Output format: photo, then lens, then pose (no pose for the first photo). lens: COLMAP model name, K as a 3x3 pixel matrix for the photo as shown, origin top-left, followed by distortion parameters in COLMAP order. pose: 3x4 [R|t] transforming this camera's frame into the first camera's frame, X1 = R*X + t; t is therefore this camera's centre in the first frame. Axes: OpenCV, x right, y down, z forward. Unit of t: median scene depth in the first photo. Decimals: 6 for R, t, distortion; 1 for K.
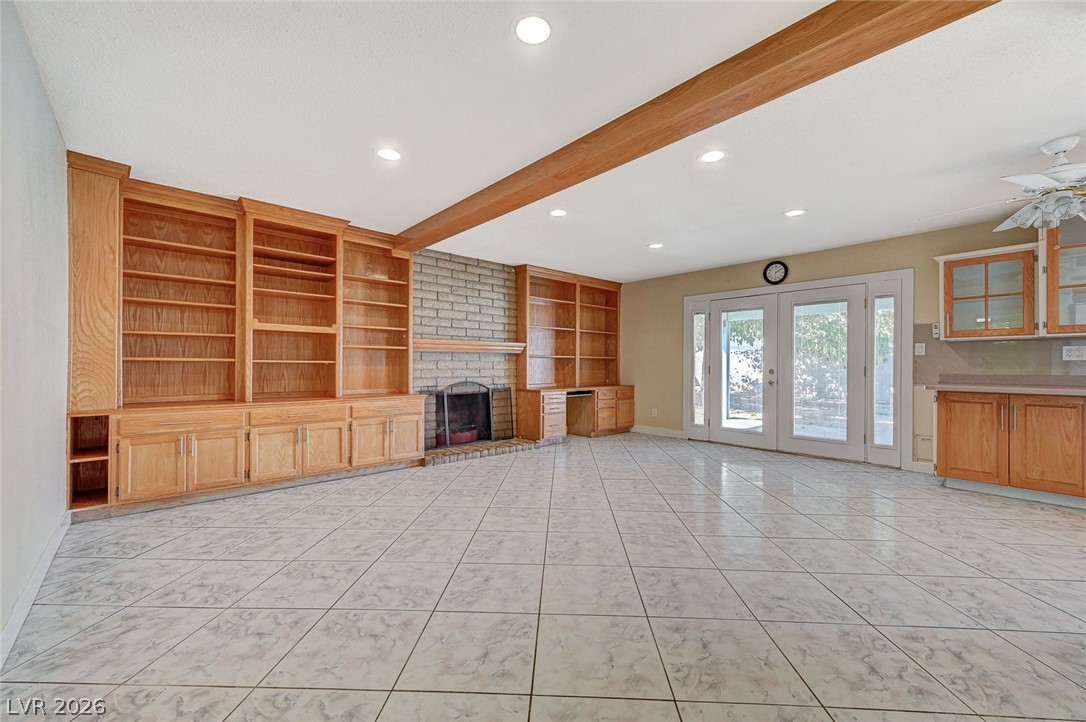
lens RADIAL K [[430.5, 0, 544.1], [0, 430.5, 365.2], [0, 0, 1]] dist [-0.000647, 0.002675]
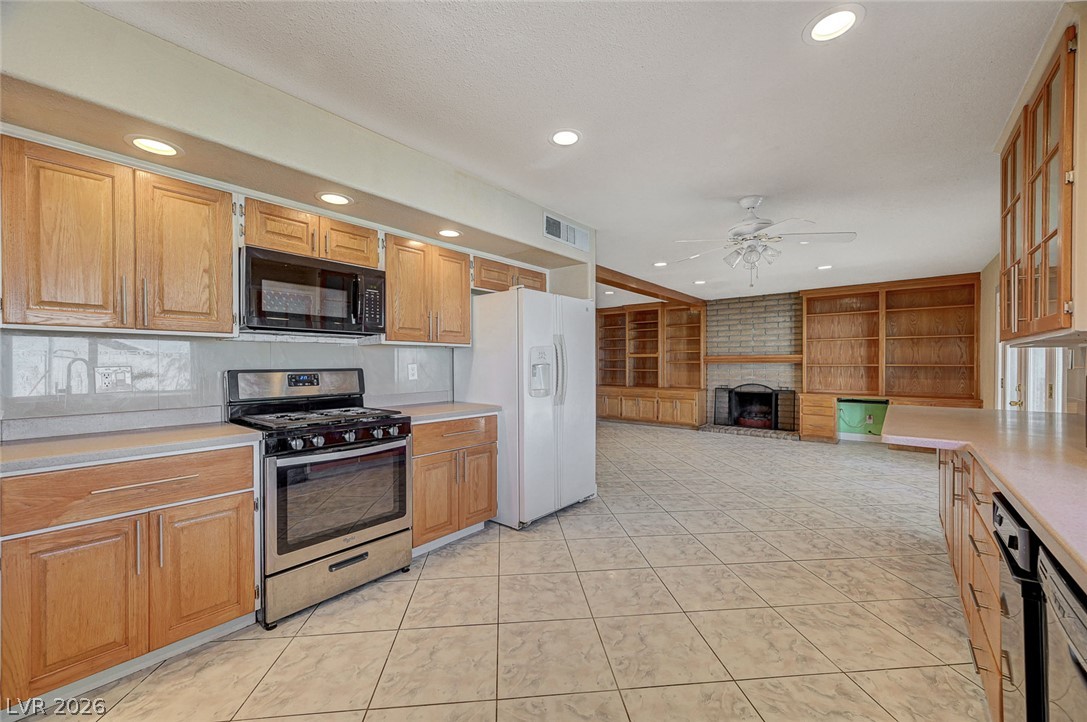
lens RADIAL K [[430.9, 0, 544.6], [0, 430.9, 365.2], [0, 0, 1]] dist [-0.000647, 0.002675]
pose [[0.147553, 0.002332, -0.989051, 1.137891], [0.000768, 0.999997, 0.002472, -0.027988], [0.989054, -0.001124, 0.147550, 0.111208]]
